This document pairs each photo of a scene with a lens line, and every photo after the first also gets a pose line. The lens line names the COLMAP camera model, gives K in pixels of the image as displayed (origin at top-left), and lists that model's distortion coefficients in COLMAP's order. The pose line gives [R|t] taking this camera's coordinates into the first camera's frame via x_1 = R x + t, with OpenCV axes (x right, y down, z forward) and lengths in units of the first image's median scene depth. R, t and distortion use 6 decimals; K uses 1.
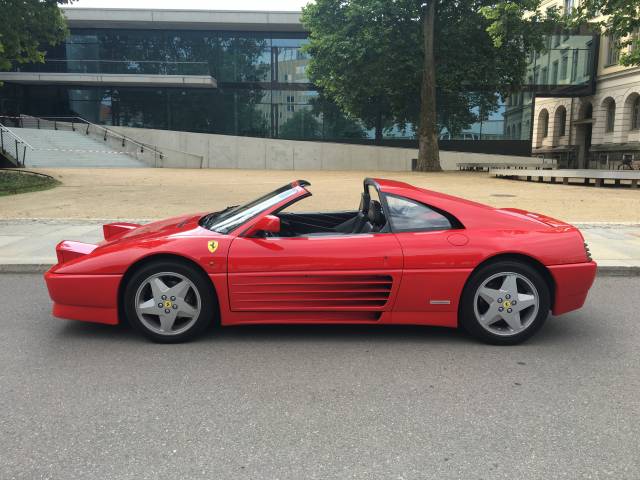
lens RADIAL K [[543.7, 0, 317.8], [0, 543.7, 237.0], [0, 0, 1]] dist [0.079694, -0.105080]
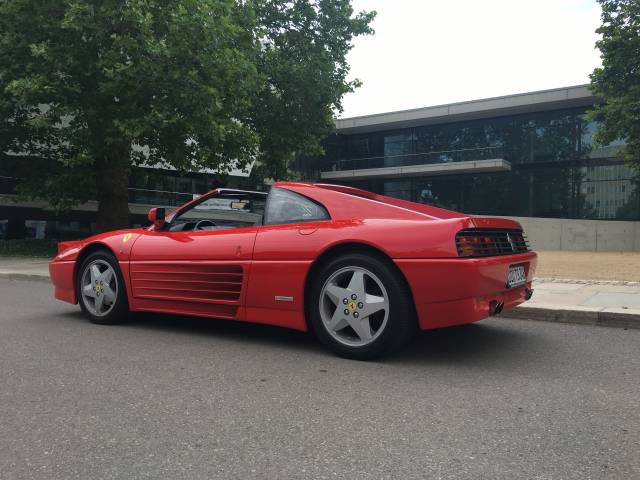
lens RADIAL K [[543.7, 0, 317.8], [0, 543.7, 237.0], [0, 0, 1]] dist [0.079694, -0.105080]
pose [[0.828486, -0.006900, -0.559967, 0.749150], [-0.087821, 0.985951, -0.142084, 0.139232], [0.553081, 0.166891, 0.816241, 0.289295]]
